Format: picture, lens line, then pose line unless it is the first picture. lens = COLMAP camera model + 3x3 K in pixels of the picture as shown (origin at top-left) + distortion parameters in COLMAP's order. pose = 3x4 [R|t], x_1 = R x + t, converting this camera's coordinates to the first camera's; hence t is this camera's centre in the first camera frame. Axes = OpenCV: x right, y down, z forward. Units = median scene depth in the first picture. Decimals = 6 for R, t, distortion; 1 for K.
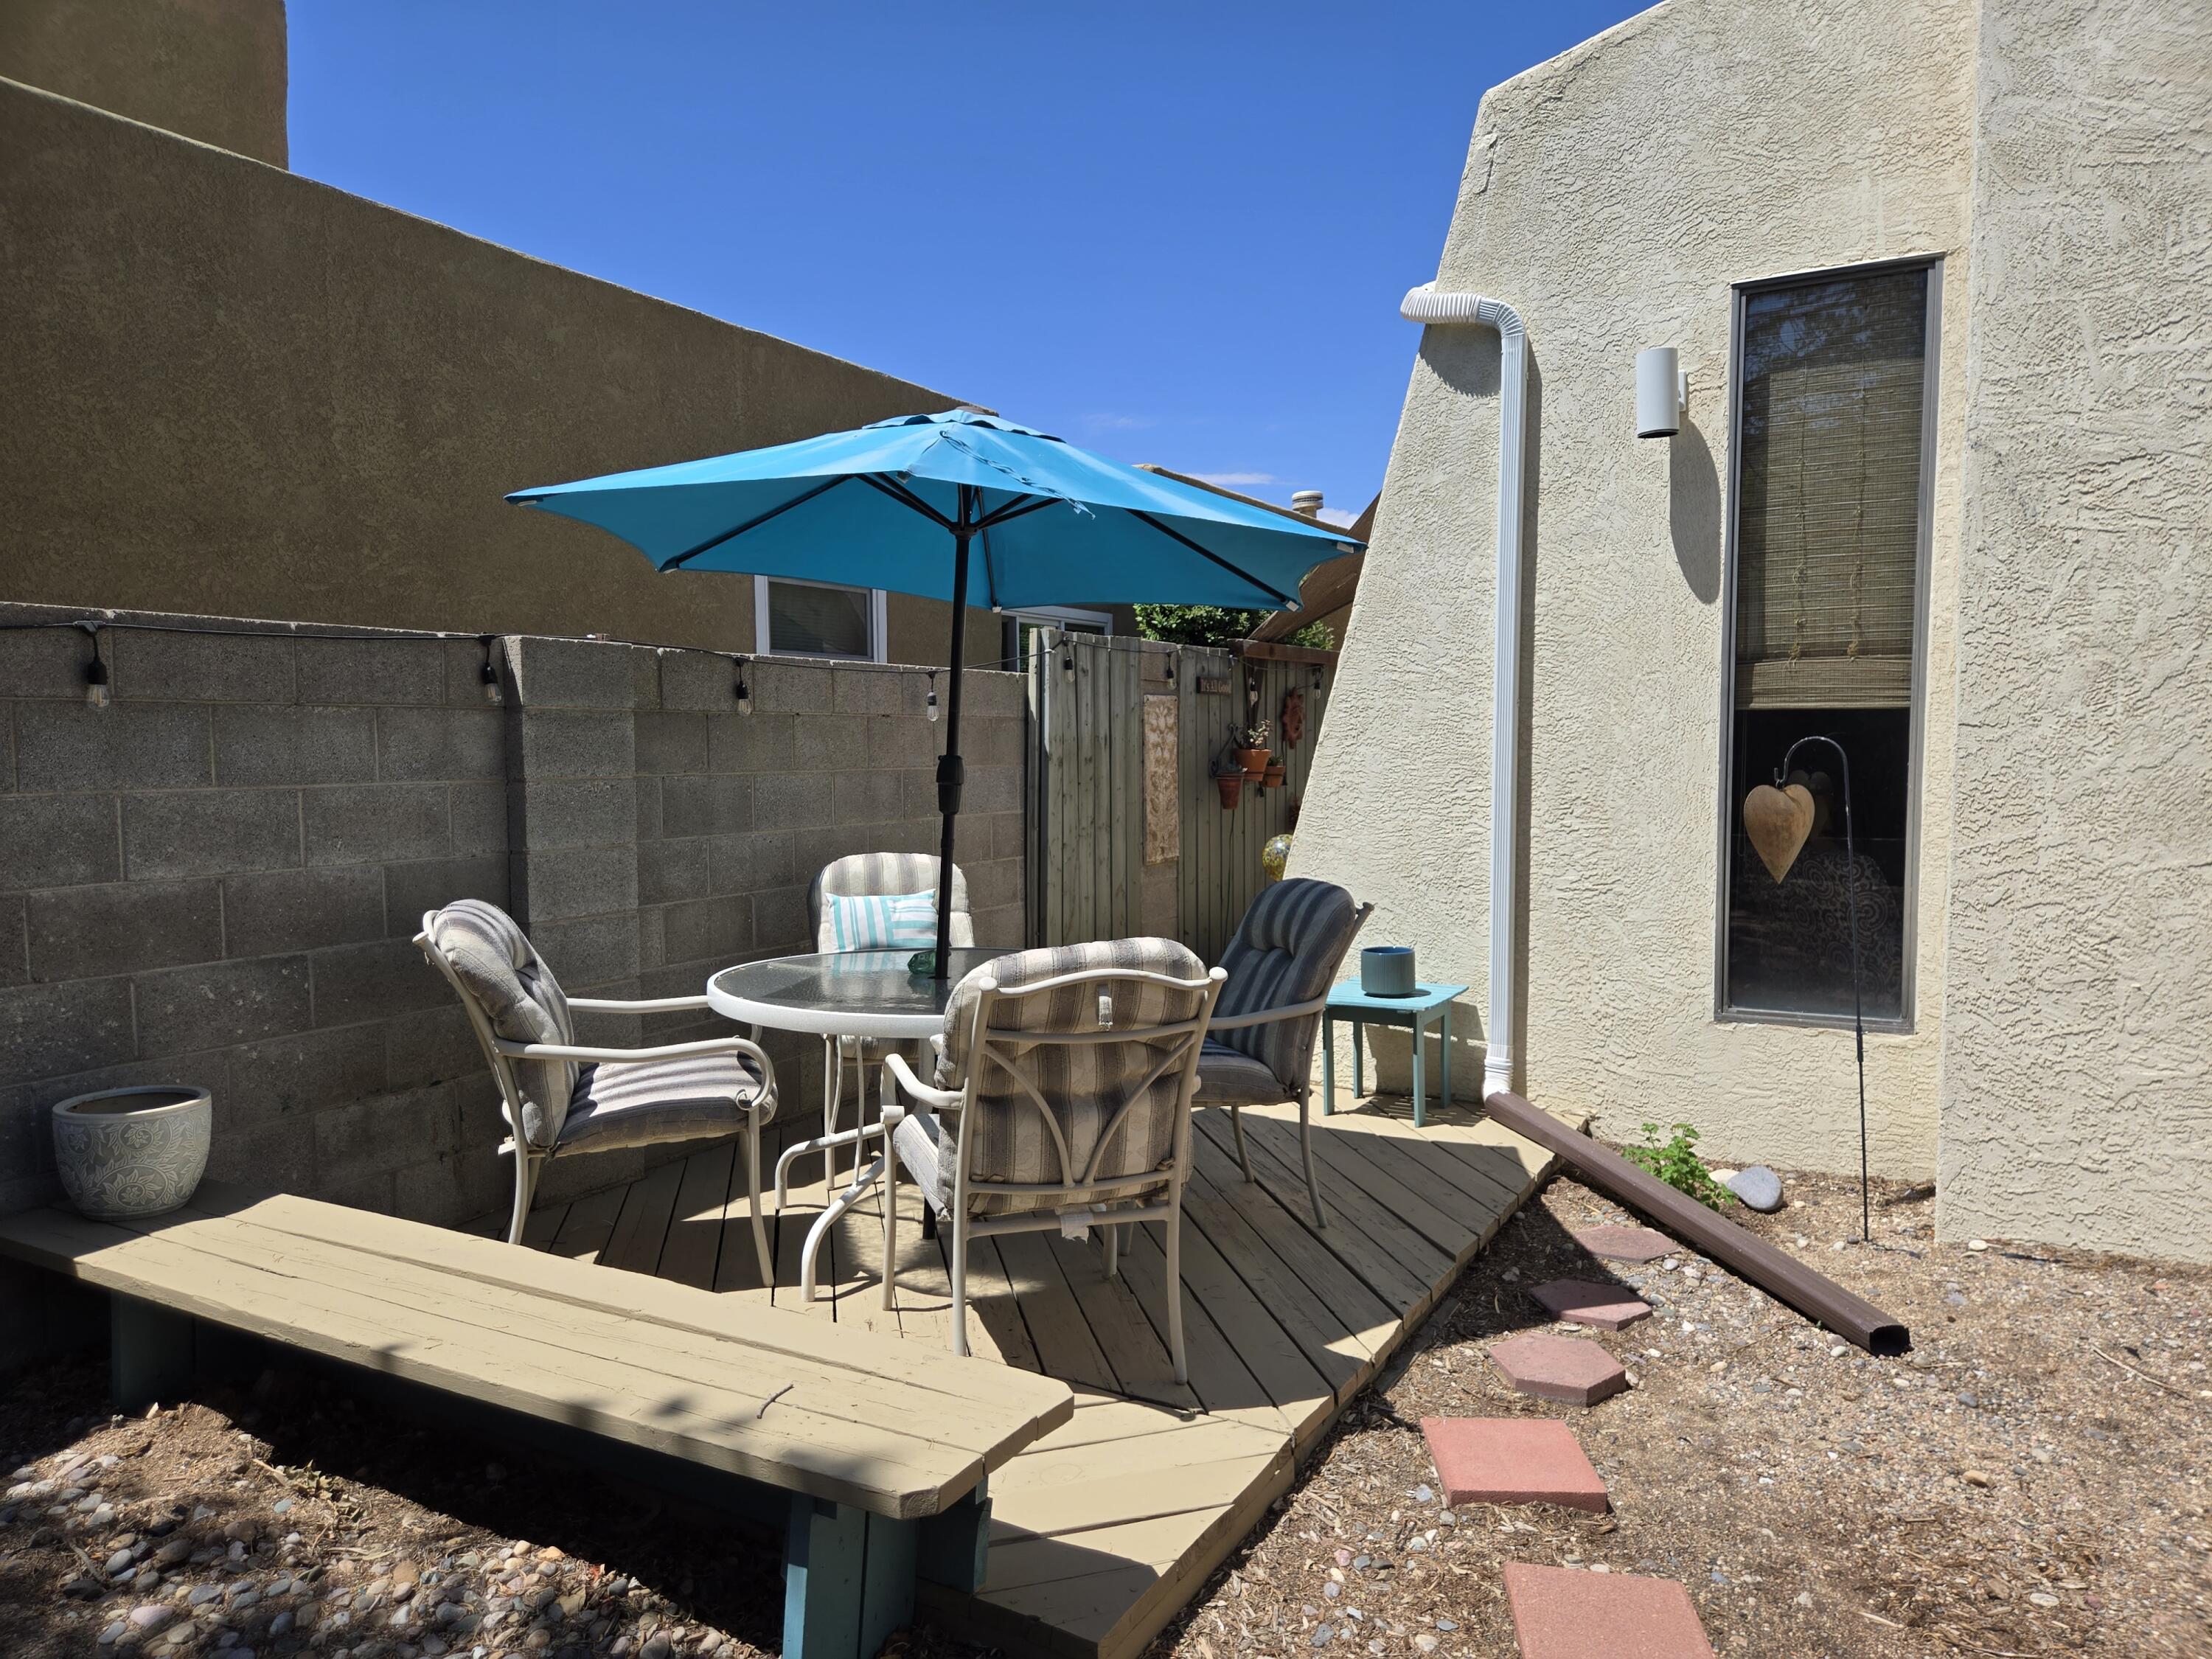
lens RADIAL K [[1478.9, 0, 1106.7], [0, 1478.9, 842.9], [0, 0, 1]] dist [0.075786, -0.070013]
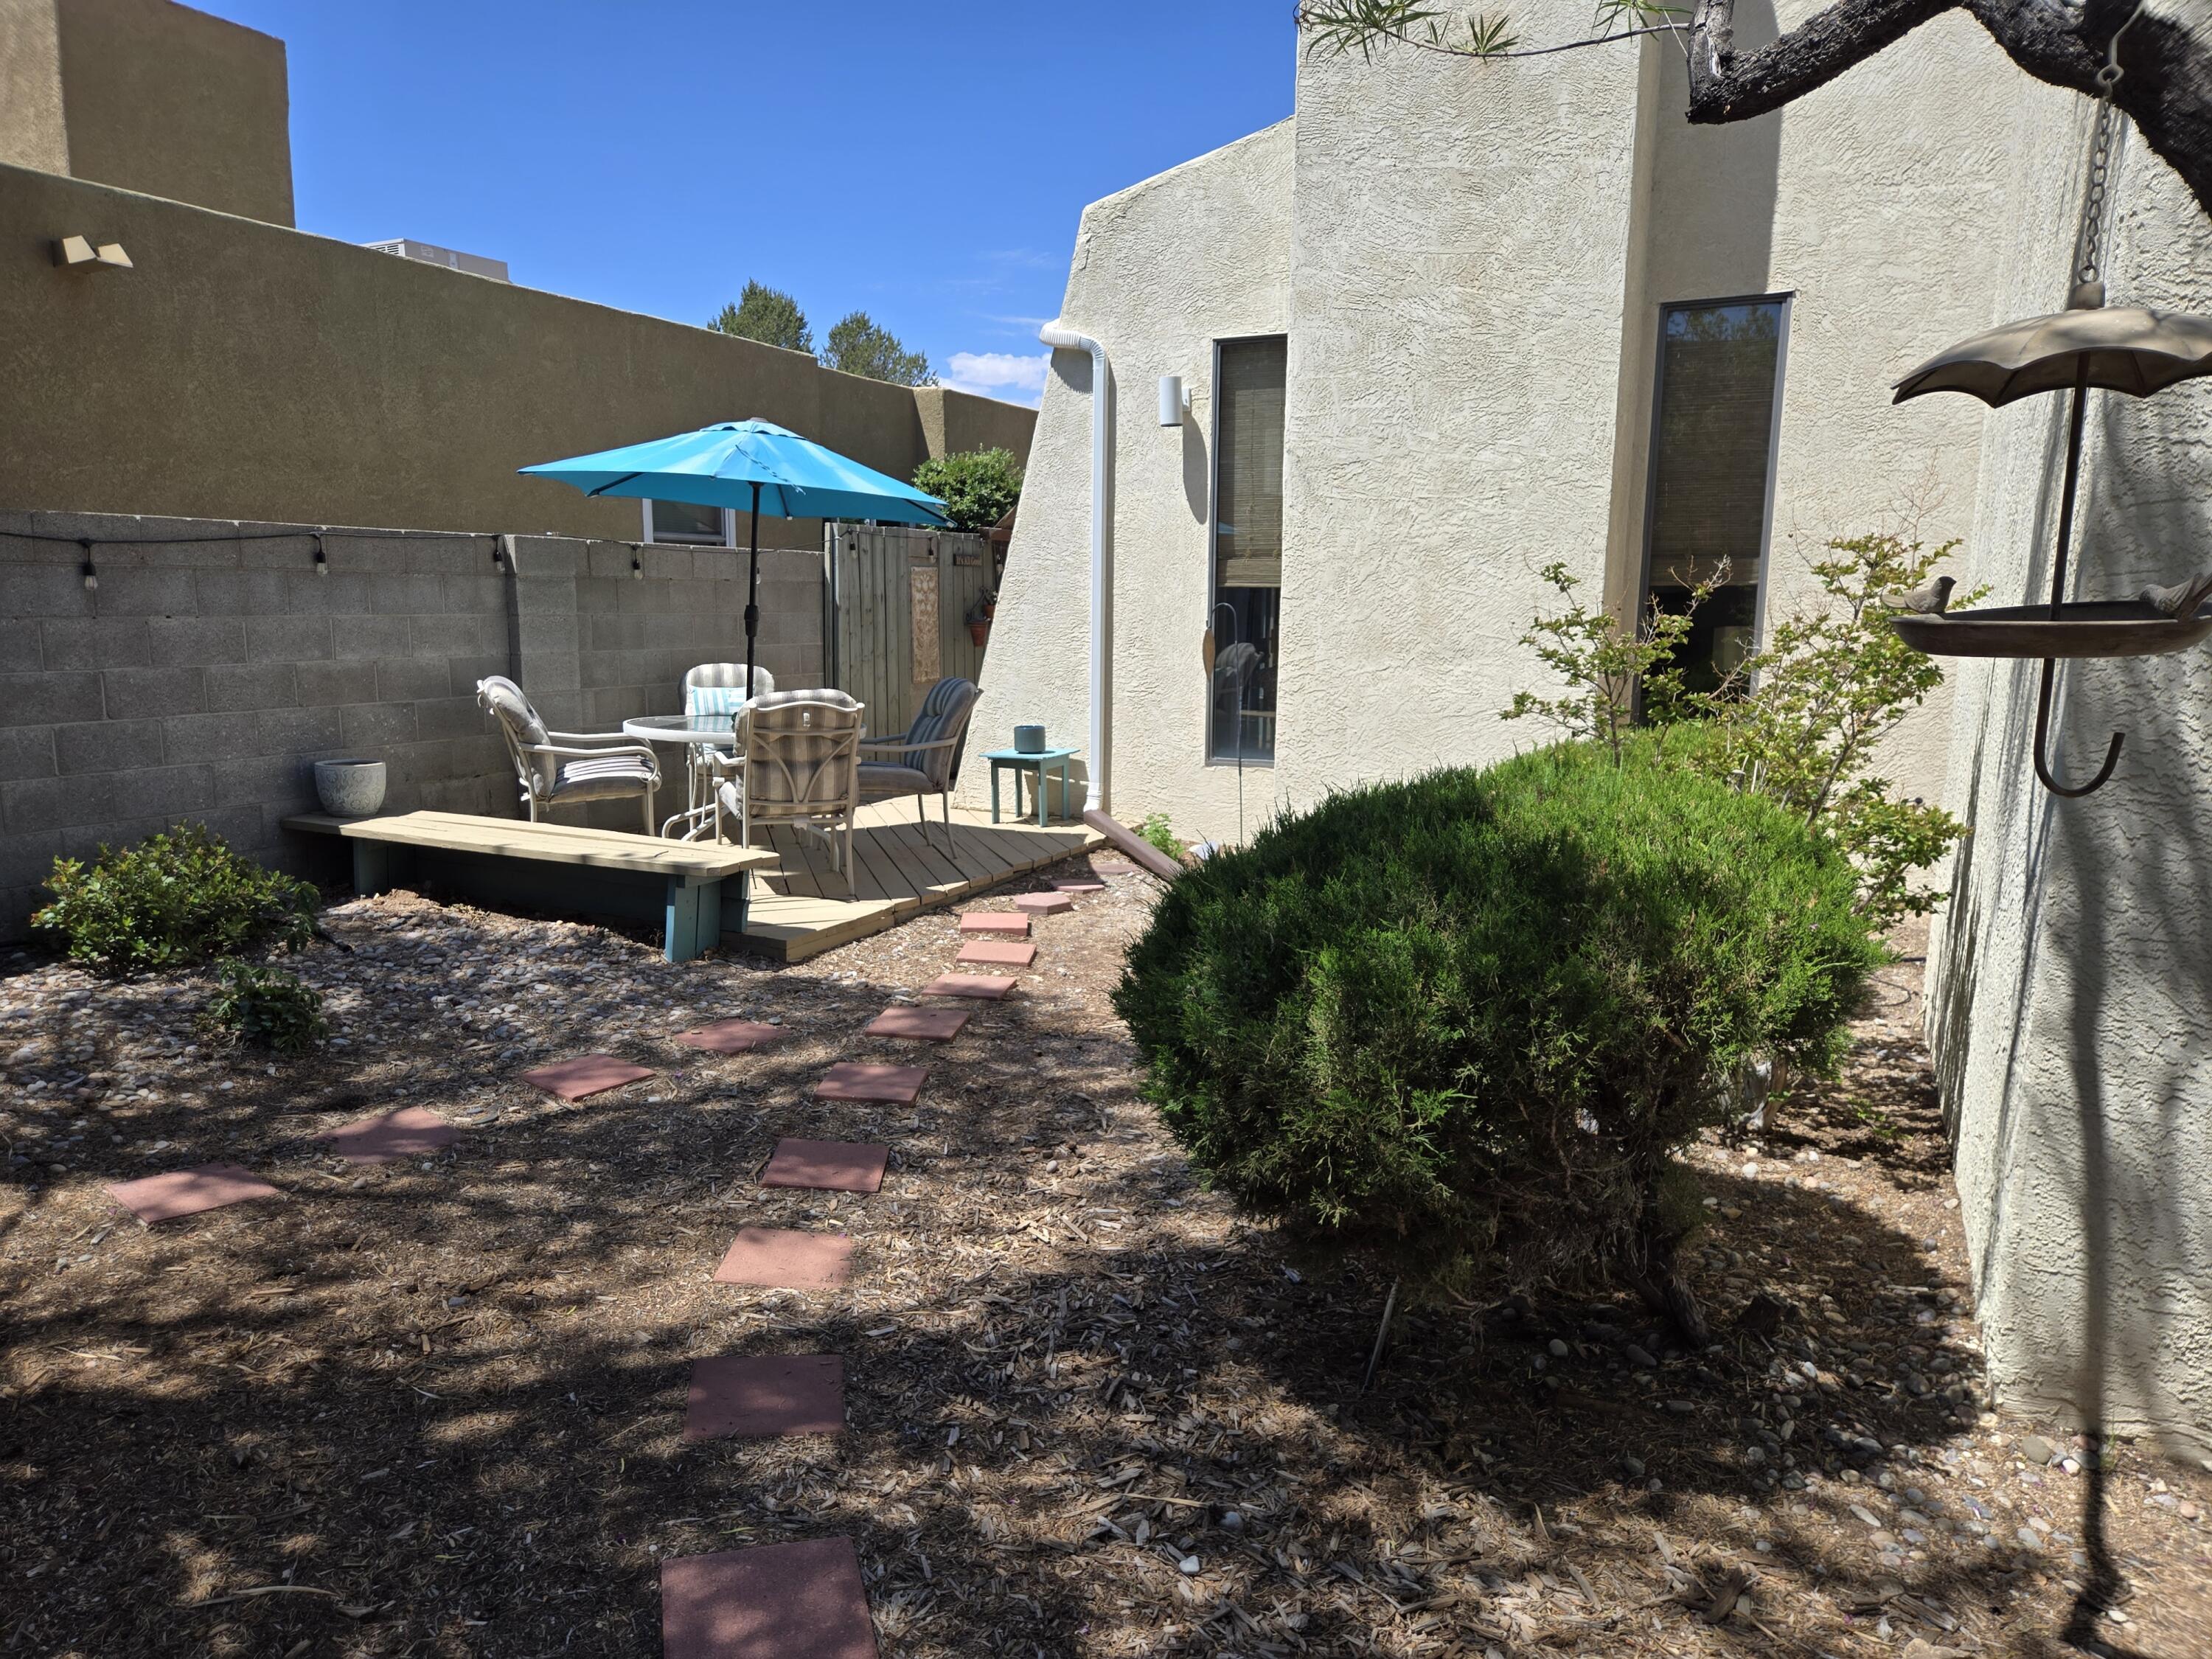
lens RADIAL K [[1478.9, 0, 1086.4], [0, 1478.9, 831.9], [0, 0, 1]] dist [0.075786, -0.070013]
pose [[0.998312, 0.005024, 0.057857, 0.194336], [-0.010133, 0.996037, 0.088357, 0.052036], [-0.057184, -0.088794, 0.994407, -0.854220]]
